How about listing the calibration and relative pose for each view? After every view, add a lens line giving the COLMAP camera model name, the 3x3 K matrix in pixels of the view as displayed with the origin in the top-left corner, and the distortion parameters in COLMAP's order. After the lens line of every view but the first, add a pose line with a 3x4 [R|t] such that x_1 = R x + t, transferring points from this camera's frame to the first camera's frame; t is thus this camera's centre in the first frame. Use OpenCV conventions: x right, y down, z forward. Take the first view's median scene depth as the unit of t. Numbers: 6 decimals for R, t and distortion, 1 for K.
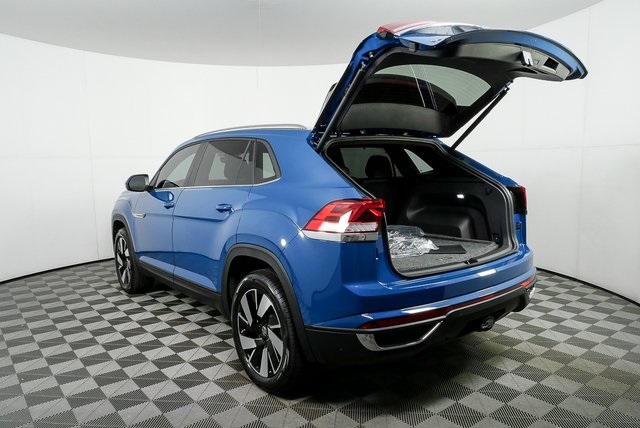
lens RADIAL K [[456.4, 0, 320.1], [0, 456.4, 215.8], [0, 0, 1]] dist [-0.019346, 0.014925]
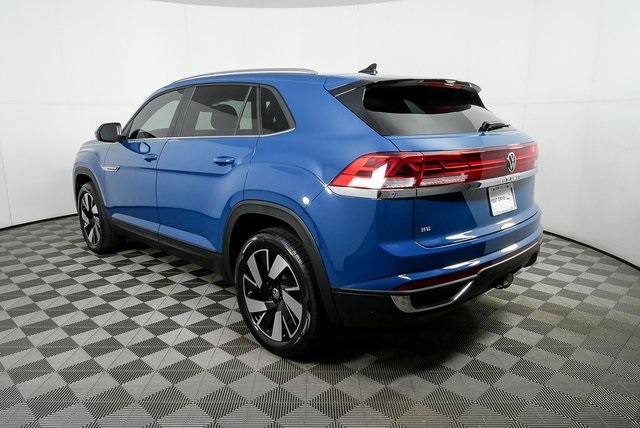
lens RADIAL K [[456.4, 0, 319.1], [0, 456.4, 212.7], [0, 0, 1]] dist [-0.019346, 0.014925]
pose [[0.993636, -0.006721, 0.112439, -0.132524], [-0.003922, 0.995548, 0.094170, -0.000981], [-0.112572, -0.094012, 0.989186, 0.073940]]
